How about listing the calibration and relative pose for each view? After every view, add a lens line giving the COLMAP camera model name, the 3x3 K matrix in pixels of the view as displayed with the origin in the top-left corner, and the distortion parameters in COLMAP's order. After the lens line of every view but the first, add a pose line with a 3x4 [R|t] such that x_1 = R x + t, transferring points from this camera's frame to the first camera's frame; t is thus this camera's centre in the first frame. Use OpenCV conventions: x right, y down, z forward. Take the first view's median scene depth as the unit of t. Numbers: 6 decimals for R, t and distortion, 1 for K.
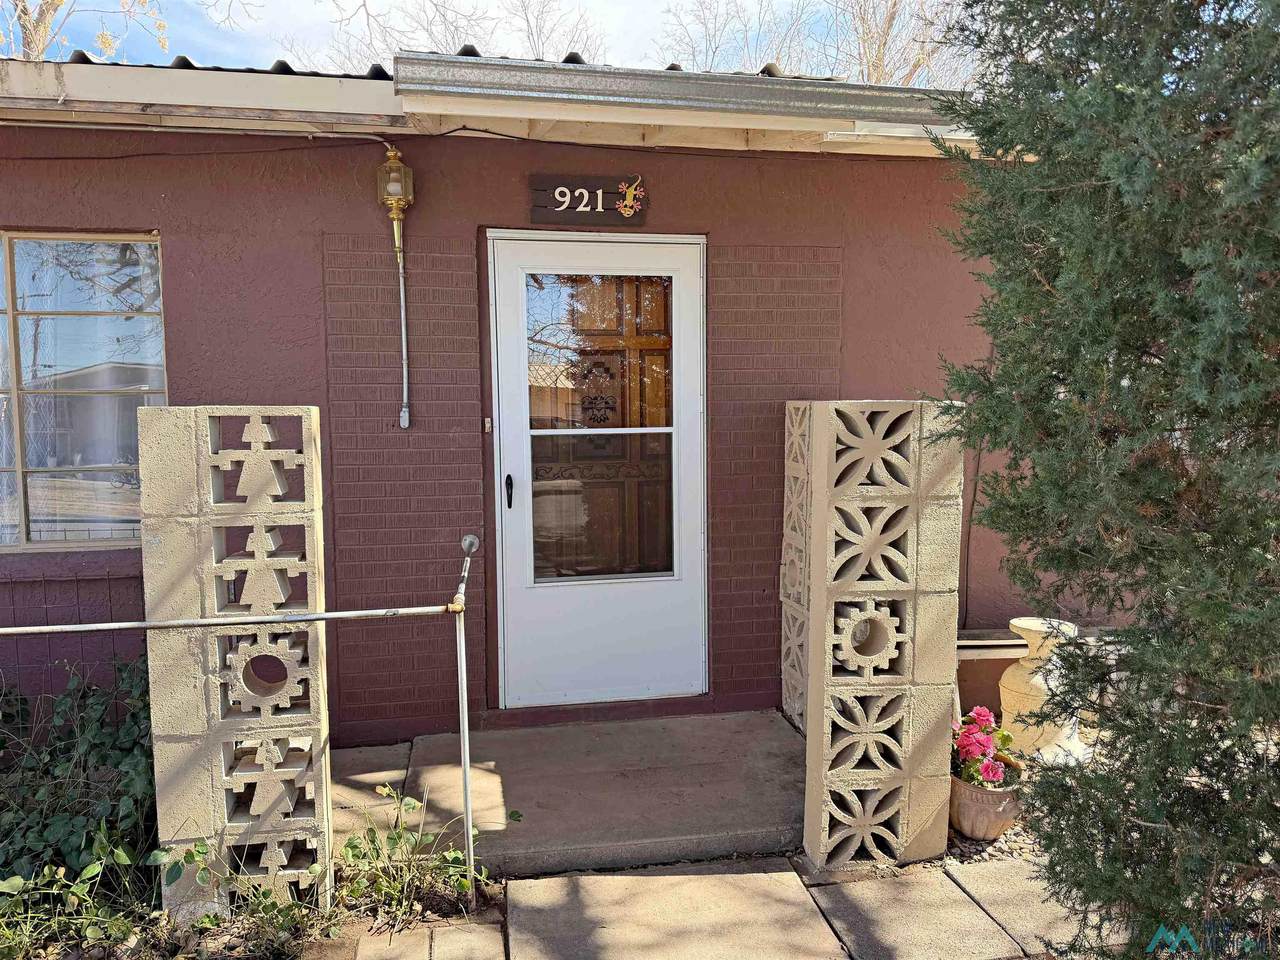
lens RADIAL K [[941.7, 0, 640.0], [0, 941.7, 480.0], [0, 0, 1]] dist [0.003301, 0.000664]
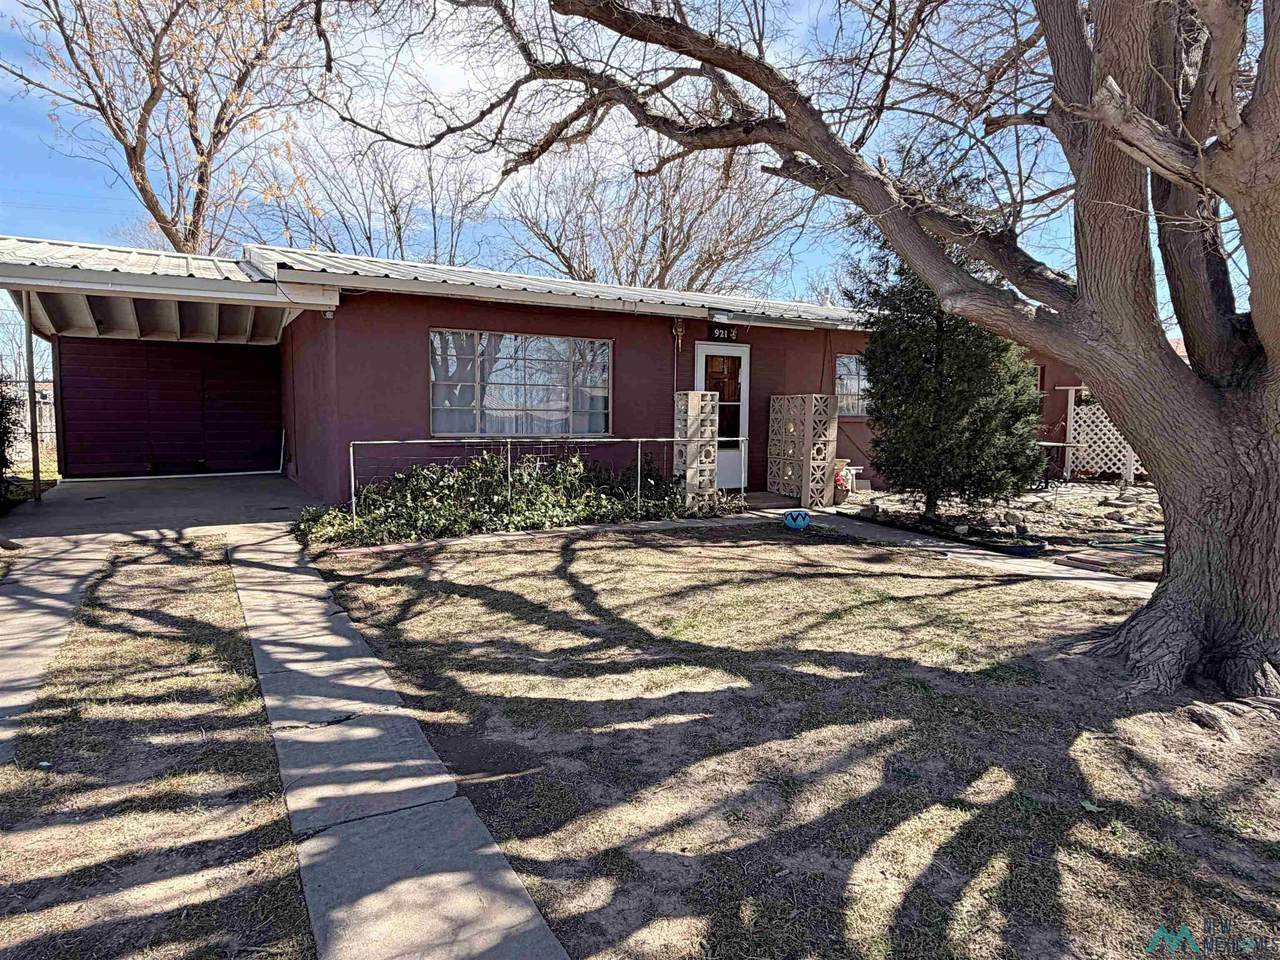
lens RADIAL K [[785.3, 0, 640.0], [0, 785.3, 480.0], [0, 0, 1]] dist [-0.004963, -0.002112]
pose [[0.941961, -0.008648, 0.335610, -1.673482], [0.005874, 0.999940, 0.009279, 0.256525], [-0.335670, -0.006769, 0.941955, -2.012115]]
